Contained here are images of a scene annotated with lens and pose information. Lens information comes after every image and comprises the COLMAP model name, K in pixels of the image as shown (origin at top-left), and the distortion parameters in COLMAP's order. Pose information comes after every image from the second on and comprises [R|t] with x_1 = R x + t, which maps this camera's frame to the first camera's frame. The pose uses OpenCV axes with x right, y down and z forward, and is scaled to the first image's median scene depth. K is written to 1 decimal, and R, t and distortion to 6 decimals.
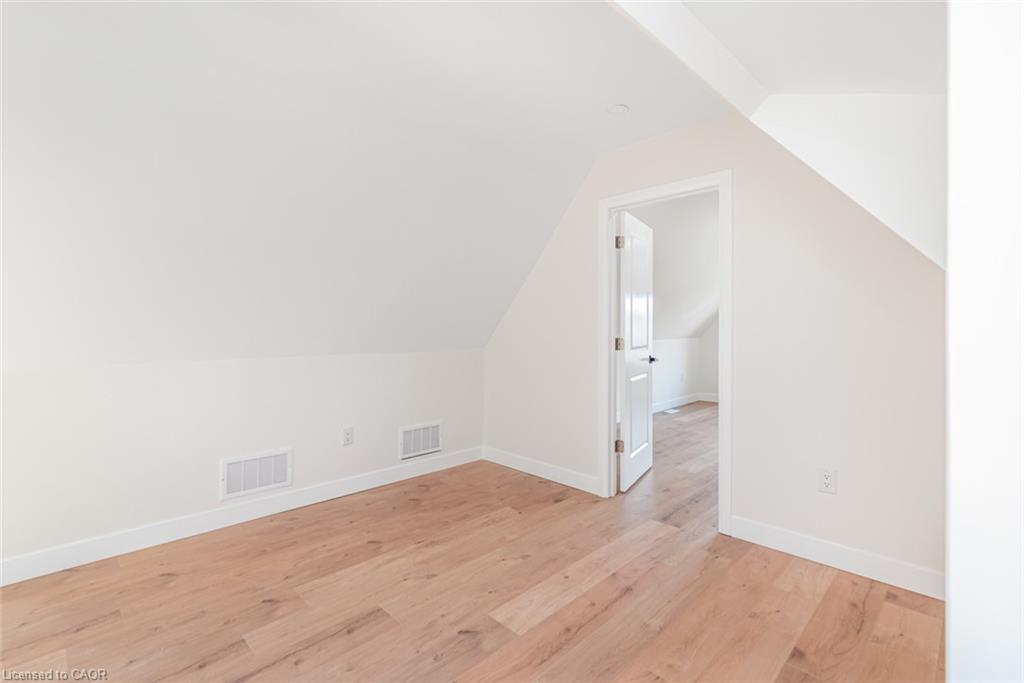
lens RADIAL K [[468.3, 0, 511.8], [0, 468.3, 331.2], [0, 0, 1]] dist [0.019813, 0.000094]
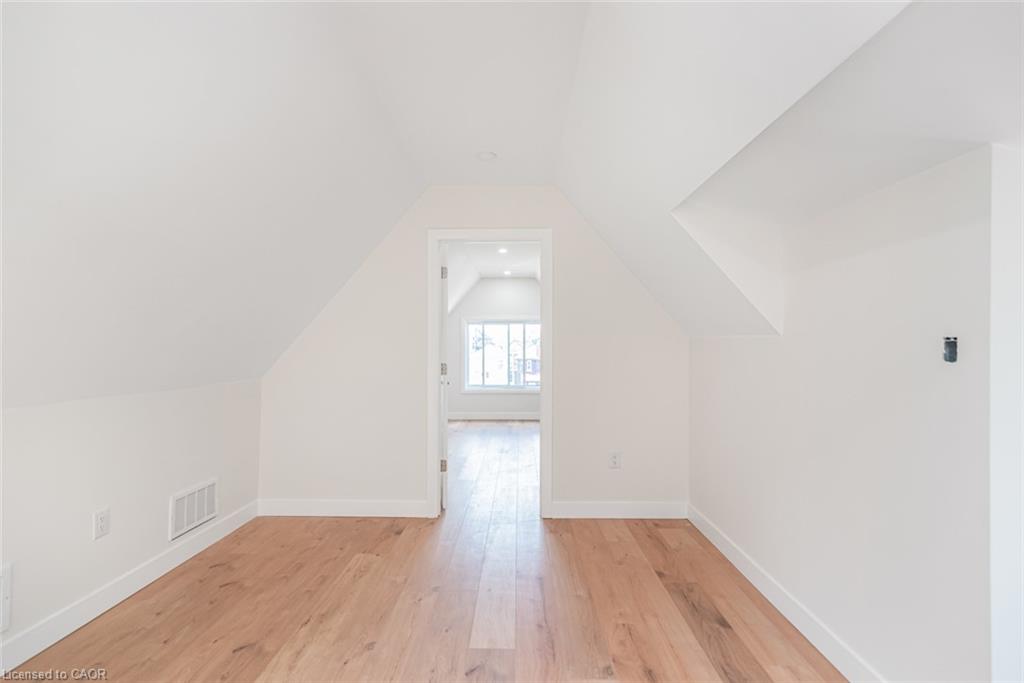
lens RADIAL K [[468.3, 0, 511.0], [0, 468.3, 349.9], [0, 0, 1]] dist [0.019813, 0.000094]
pose [[0.720971, 0.000978, 0.692964, -0.428036], [0.006661, 0.999943, -0.008341, -0.005830], [-0.692933, 0.010629, 0.720924, 0.146488]]
